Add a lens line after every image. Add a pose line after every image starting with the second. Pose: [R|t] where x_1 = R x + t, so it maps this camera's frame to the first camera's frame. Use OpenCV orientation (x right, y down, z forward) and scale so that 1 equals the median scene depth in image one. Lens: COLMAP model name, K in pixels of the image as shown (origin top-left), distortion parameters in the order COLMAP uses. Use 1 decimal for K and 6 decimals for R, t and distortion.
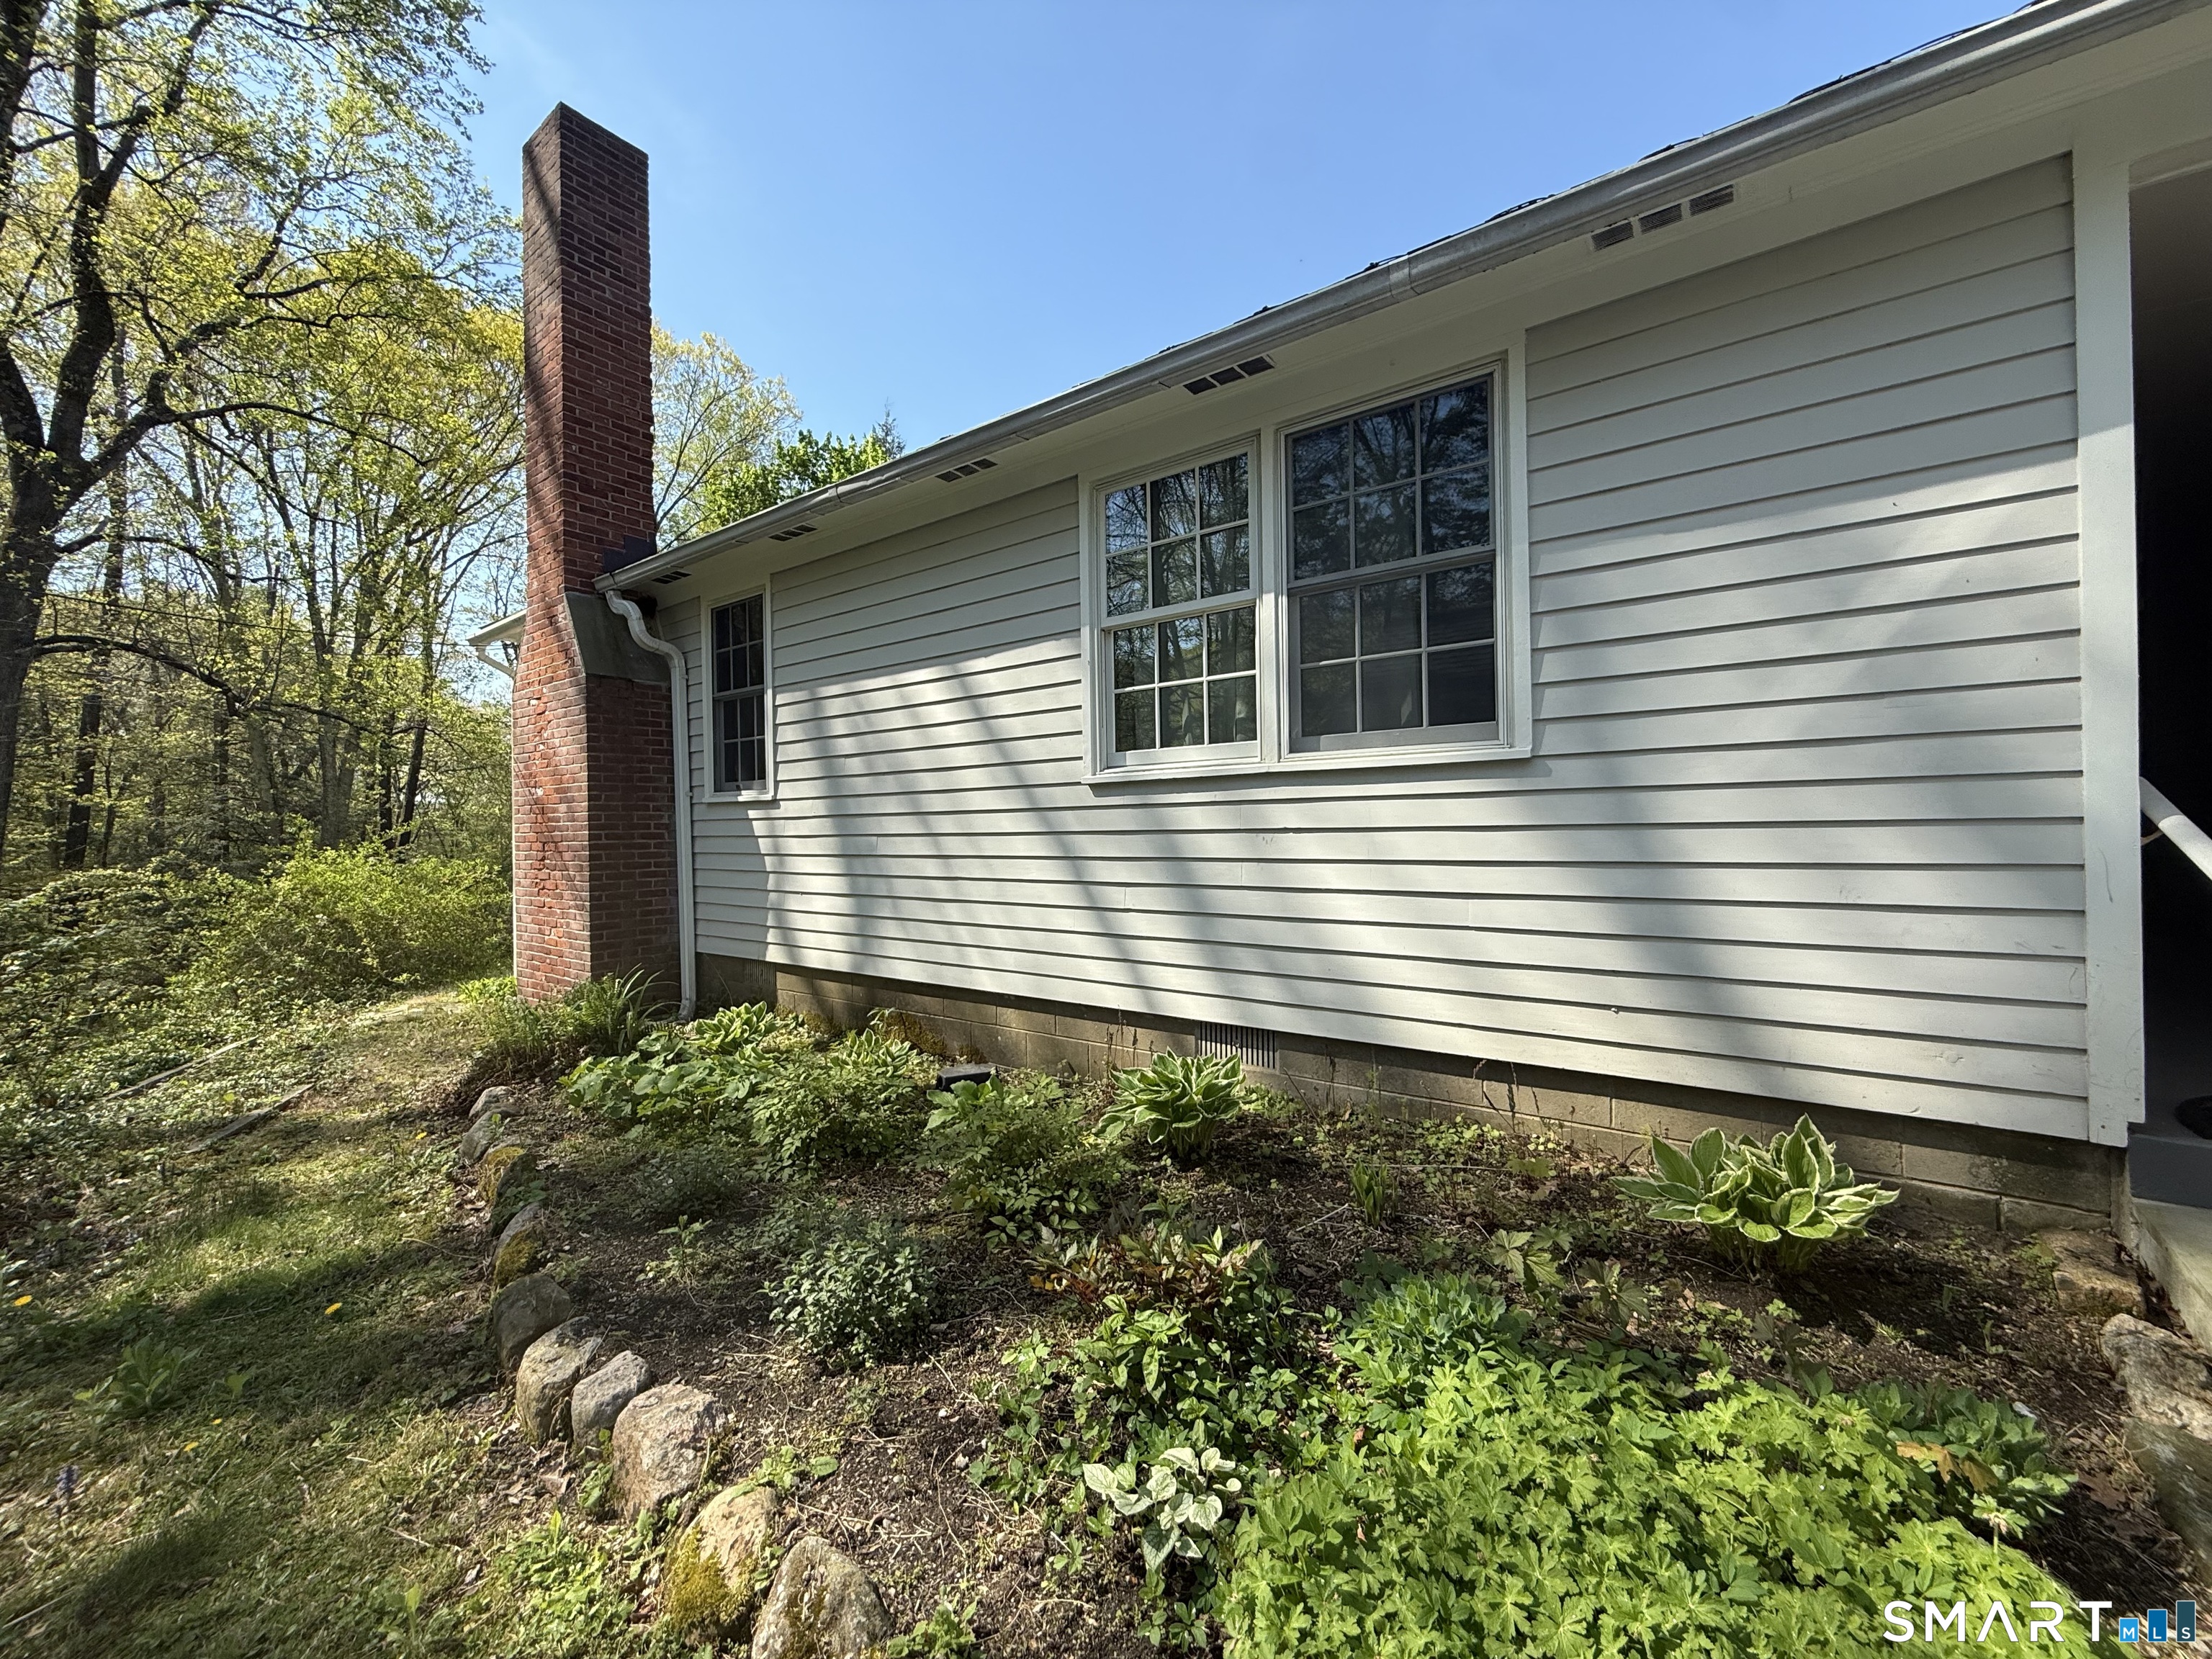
lens RADIAL K [[876.7, 0, 1106.0], [0, 876.7, 829.5], [0, 0, 1]] dist [-0.013479, 0.008852]
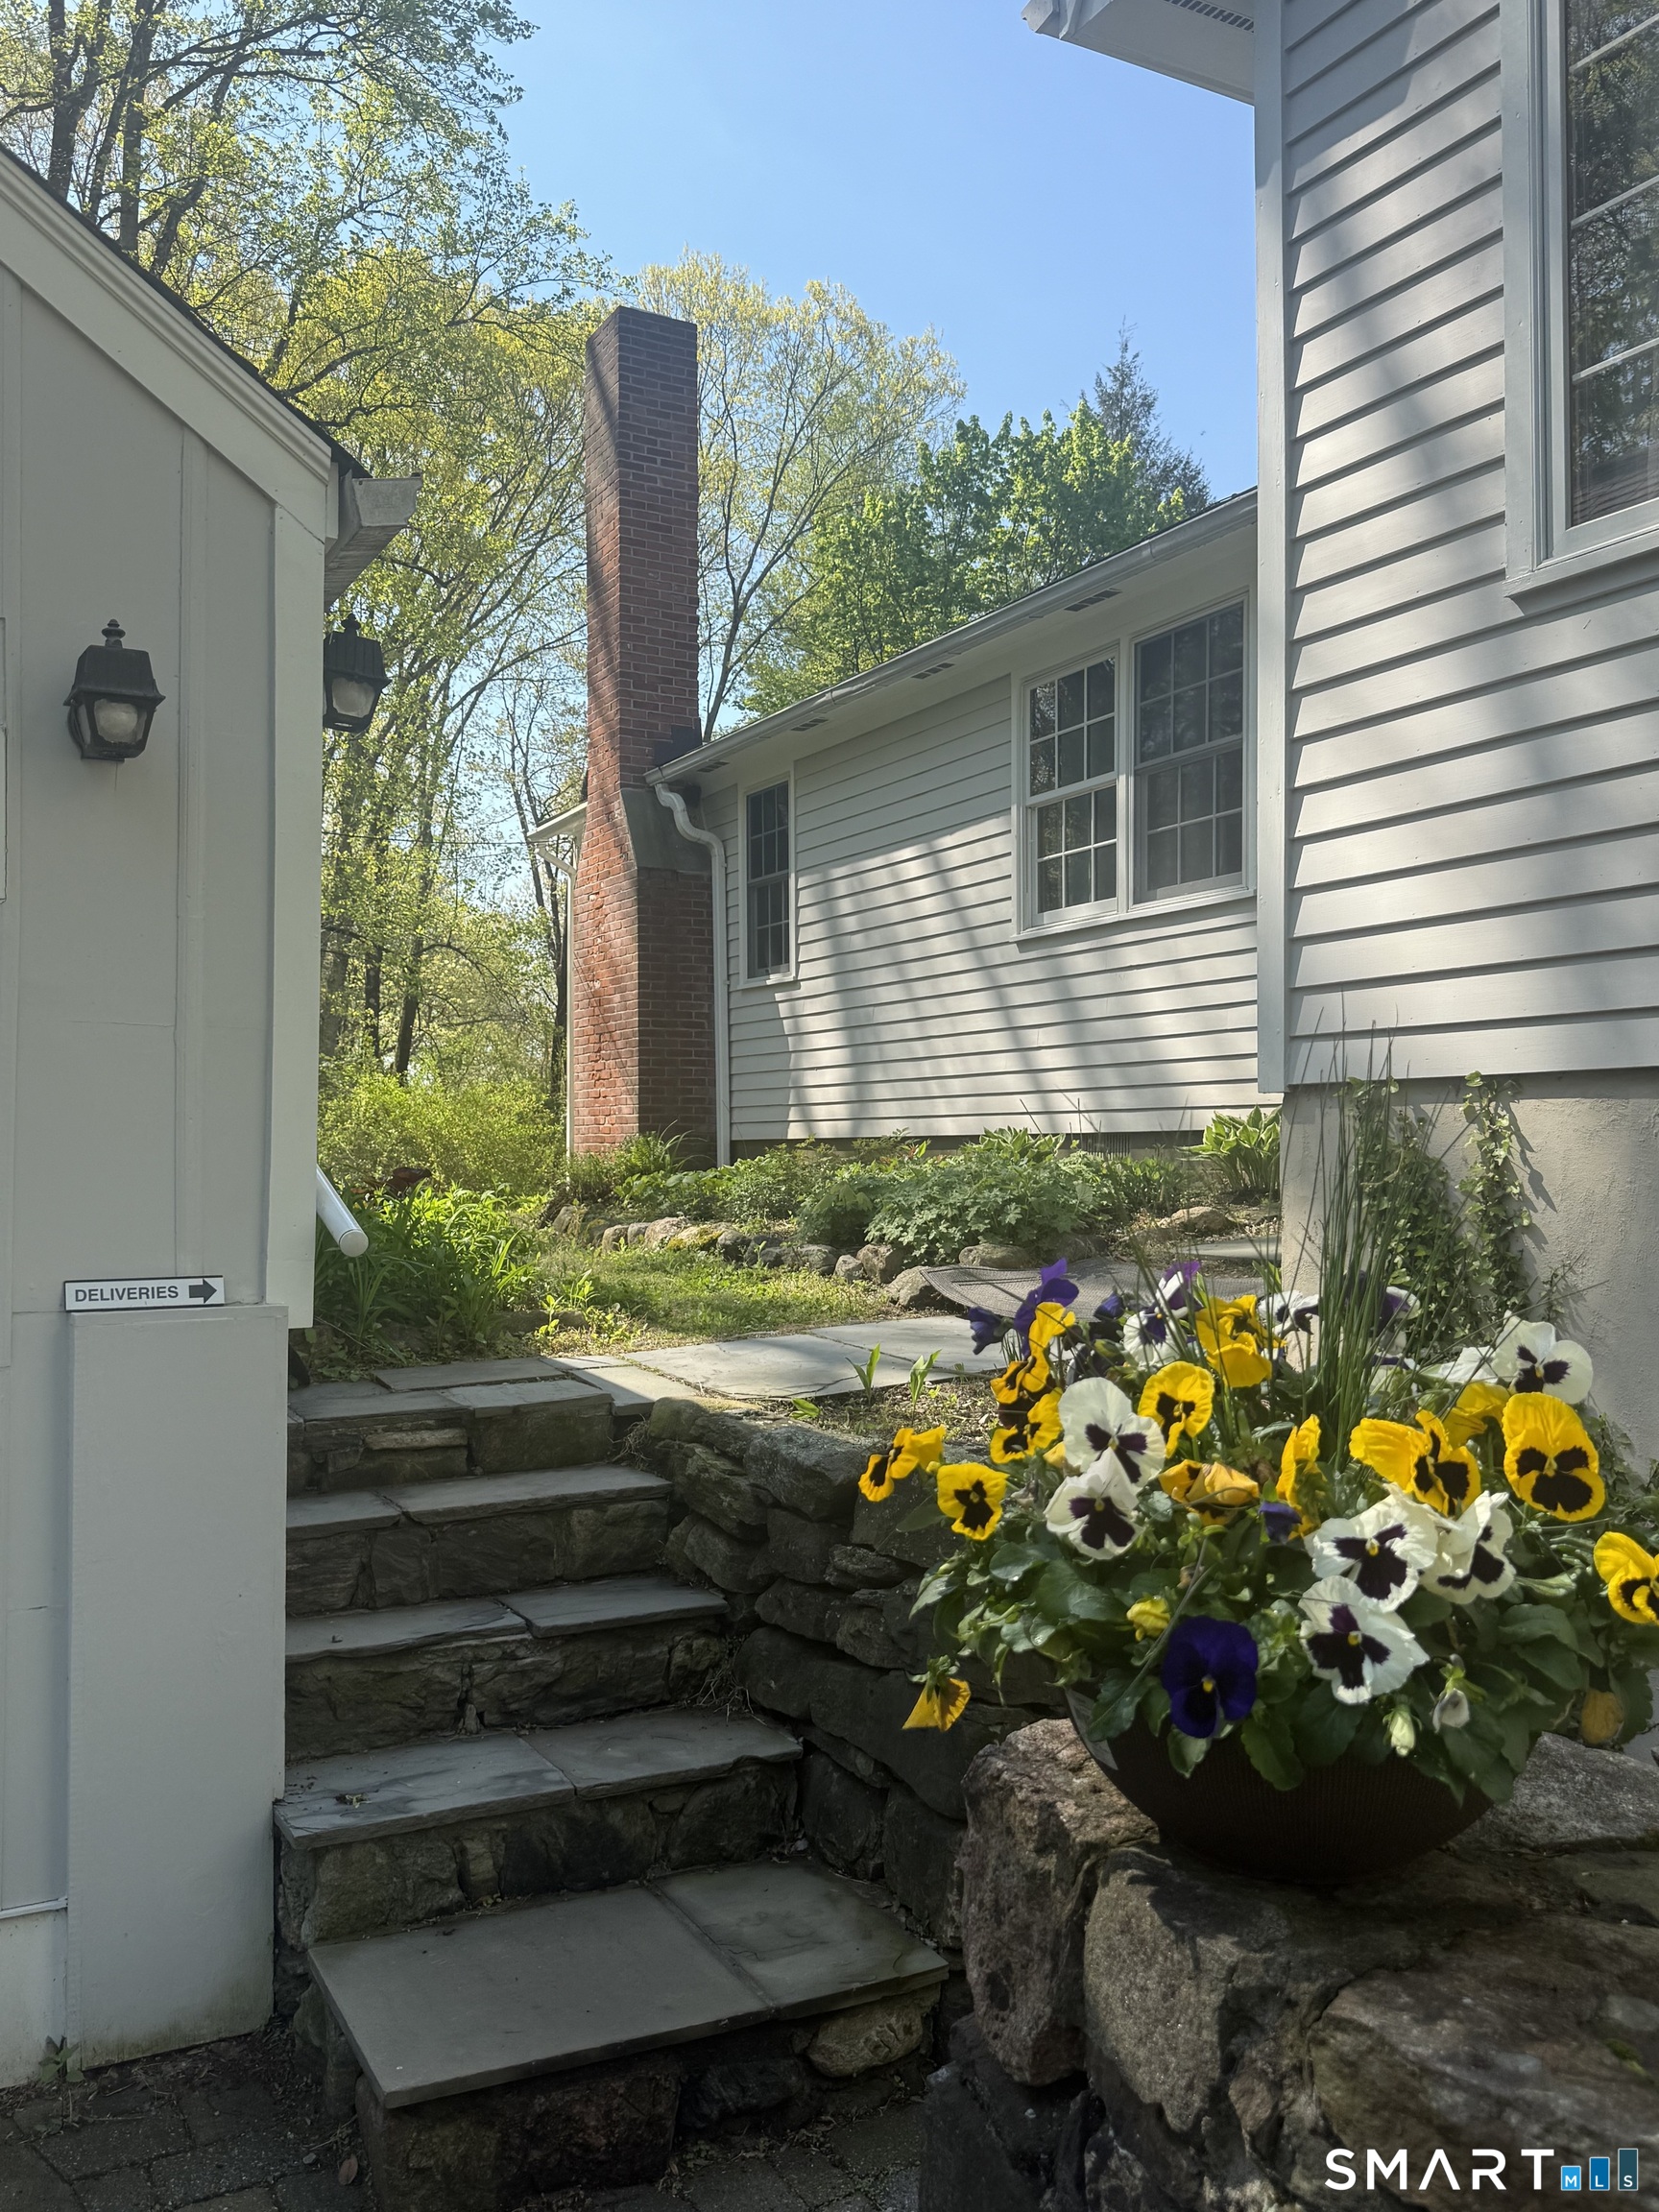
lens RADIAL K [[1858.6, 0, 829.5], [0, 1858.6, 1106.0], [0, 0, 1]] dist [0.068678, -0.005147]
pose [[0.907759, -0.000875, -0.419491, 0.559843], [-0.008492, 0.999755, -0.020461, 0.153986], [0.419406, 0.022136, 0.907529, -0.940074]]
